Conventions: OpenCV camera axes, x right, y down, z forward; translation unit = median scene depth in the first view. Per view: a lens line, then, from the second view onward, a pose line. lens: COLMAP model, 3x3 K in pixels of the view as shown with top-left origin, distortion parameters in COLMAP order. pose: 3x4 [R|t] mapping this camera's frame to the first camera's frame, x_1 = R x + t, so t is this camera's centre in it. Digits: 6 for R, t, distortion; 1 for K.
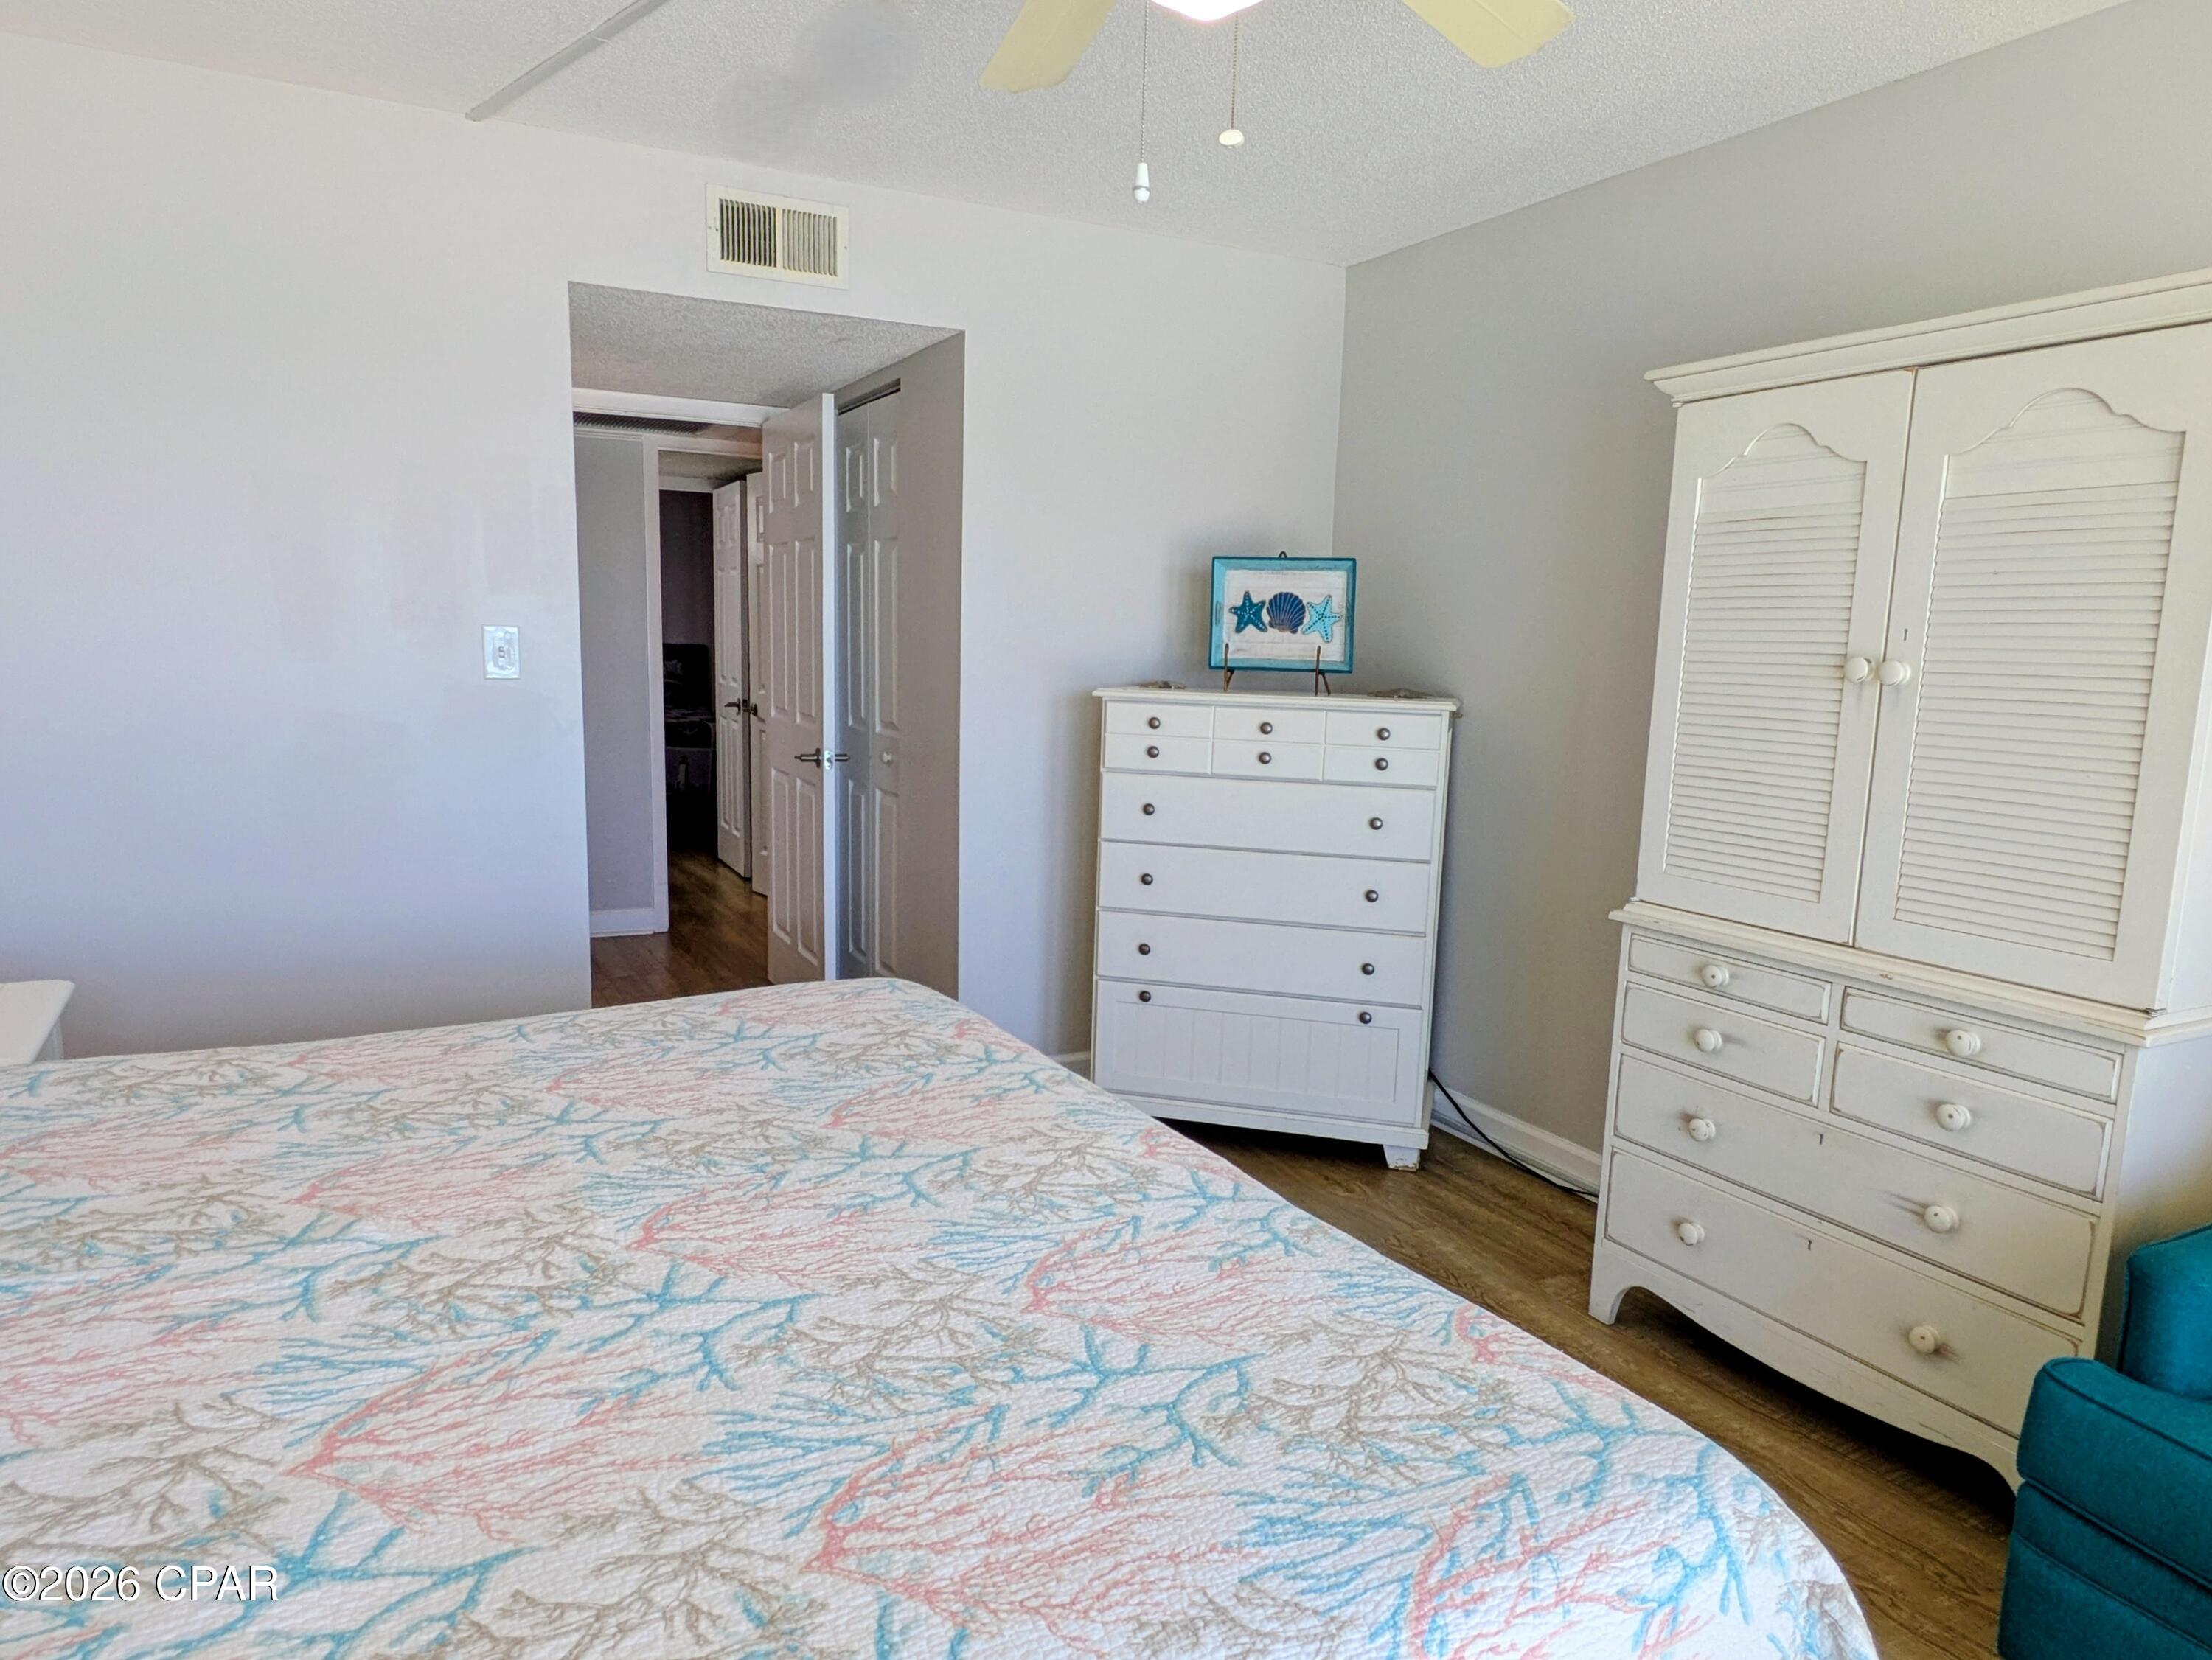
lens RADIAL K [[1424.5, 0, 1107.4], [0, 1424.5, 893.8], [0, 0, 1]] dist [0.004734, -0.001214]
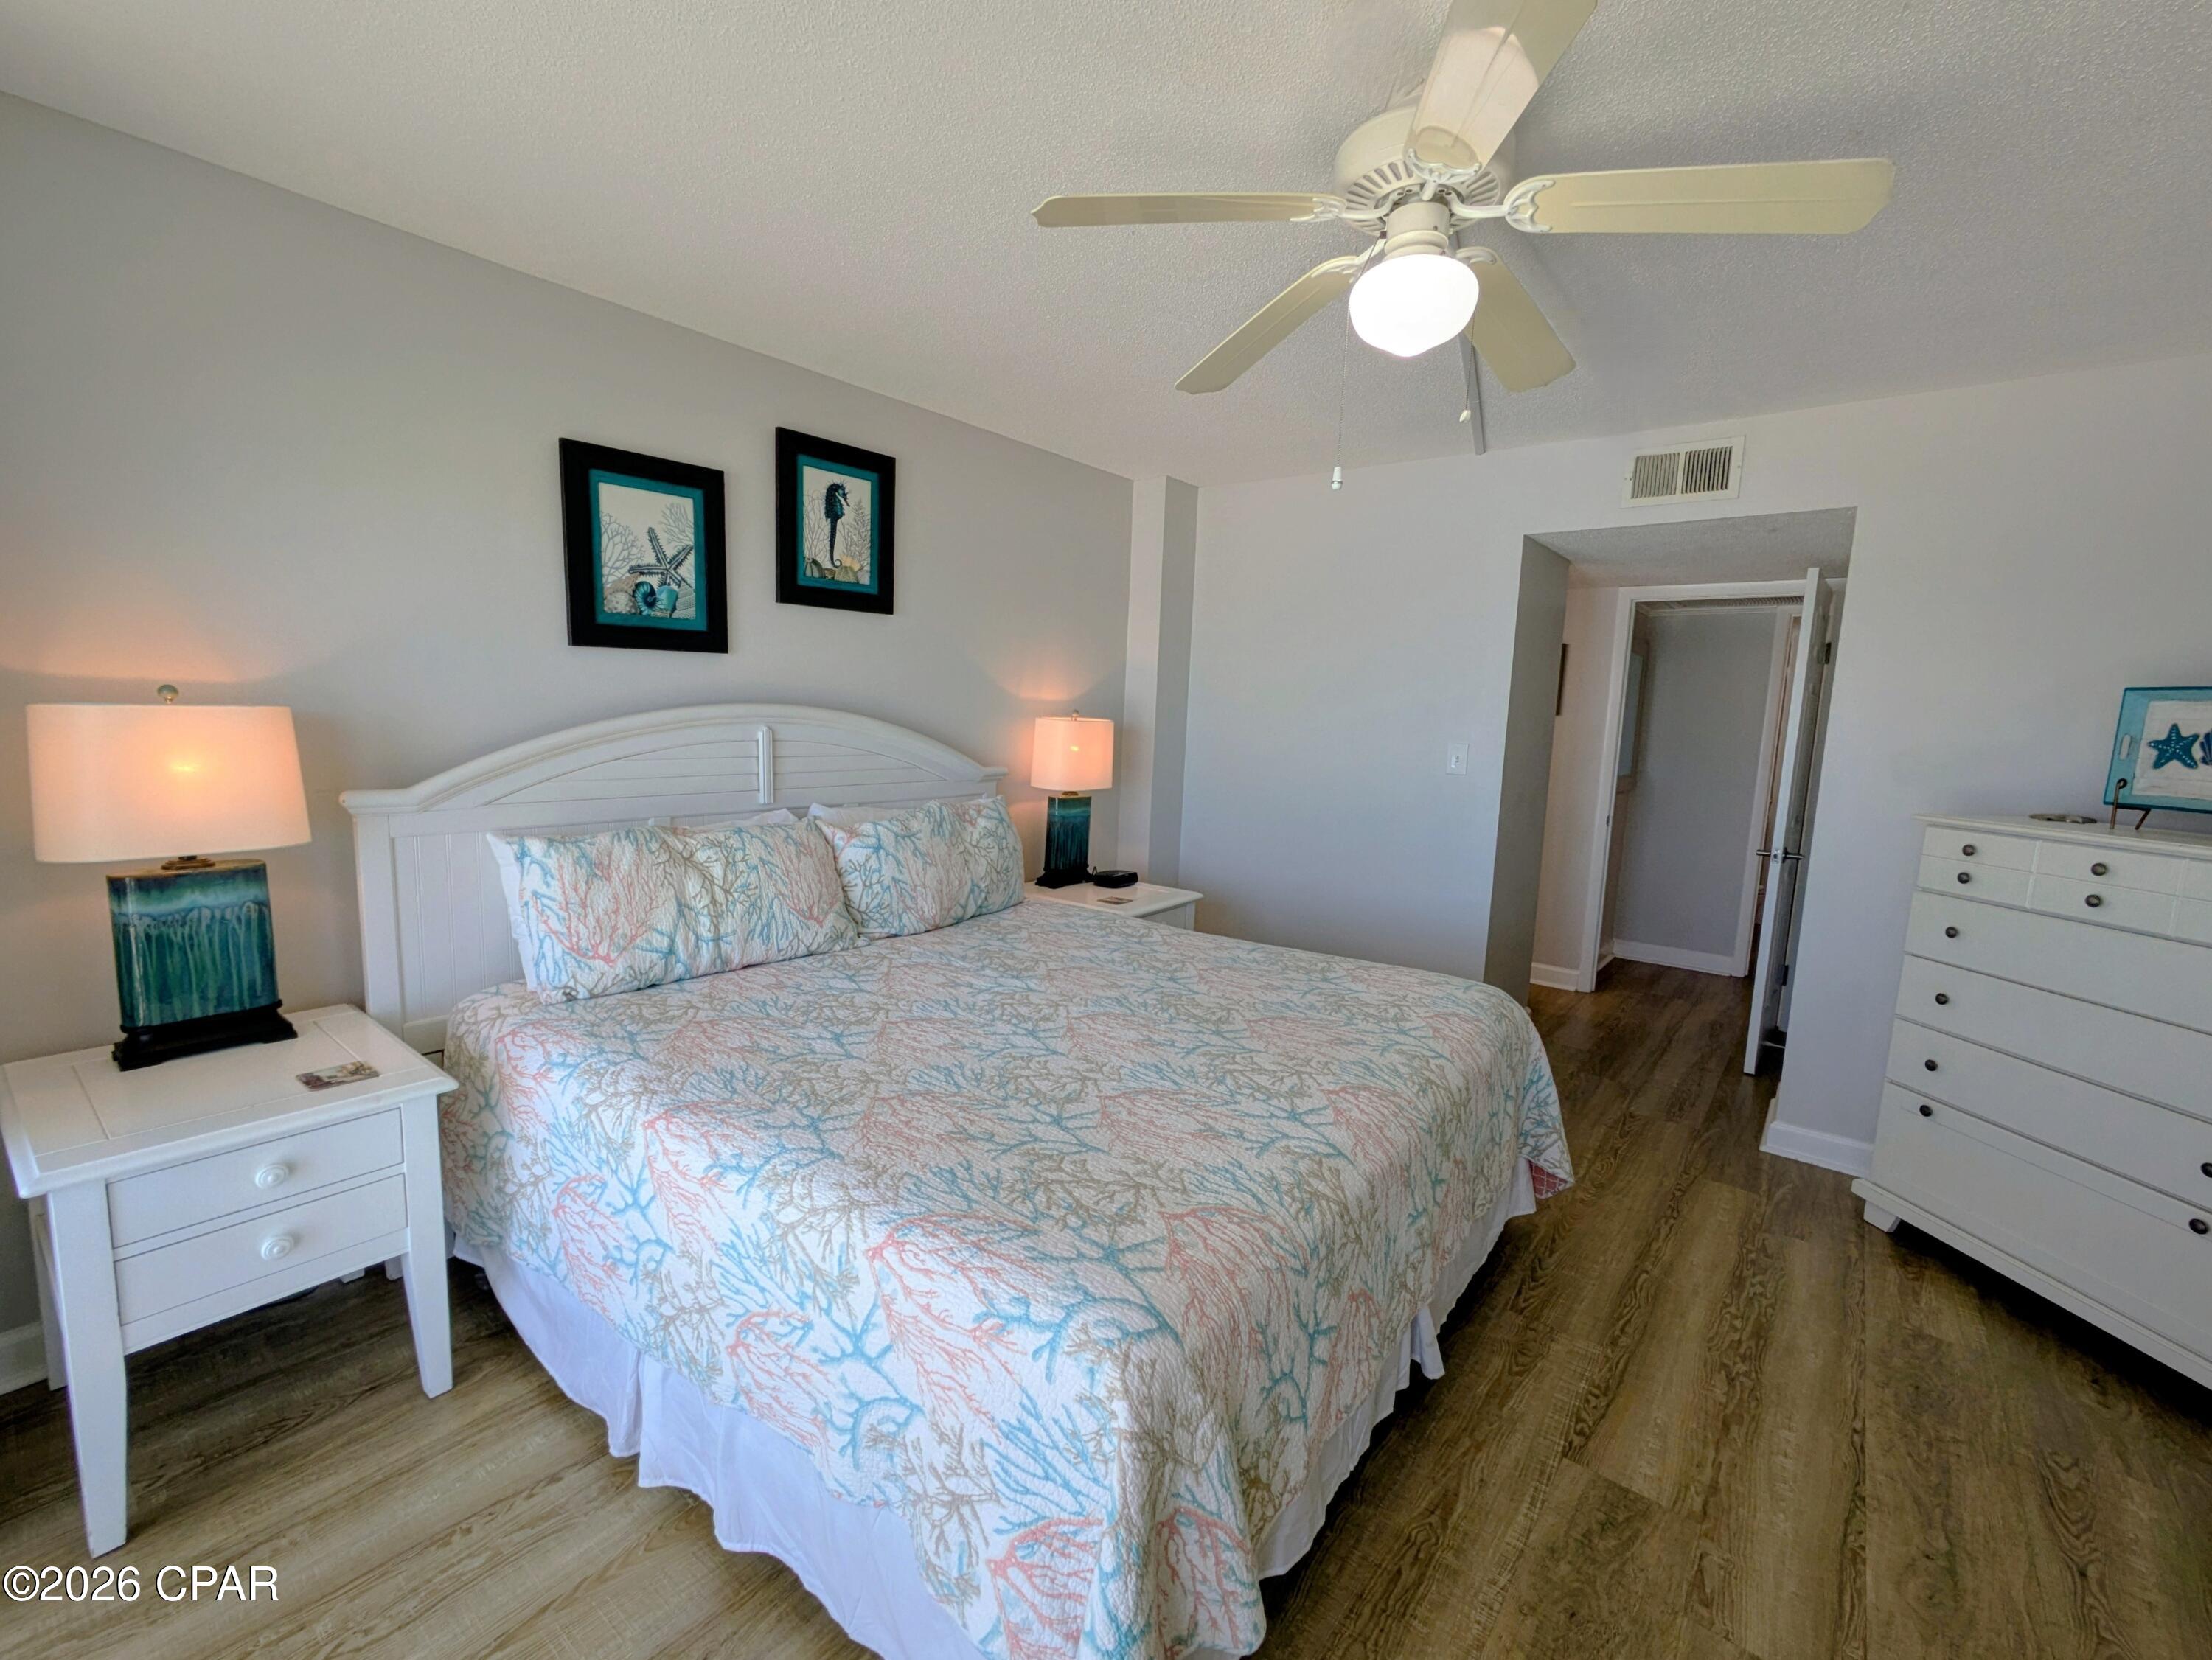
lens RADIAL K [[956.8, 0, 1117.9], [0, 956.8, 845.9], [0, 0, 1]] dist [-0.001048, 0.000339]
pose [[0.408415, 0.116252, -0.905363, 0.737517], [-0.188331, 0.981248, 0.041039, -0.065357], [0.893156, 0.153747, 0.422650, 0.291887]]
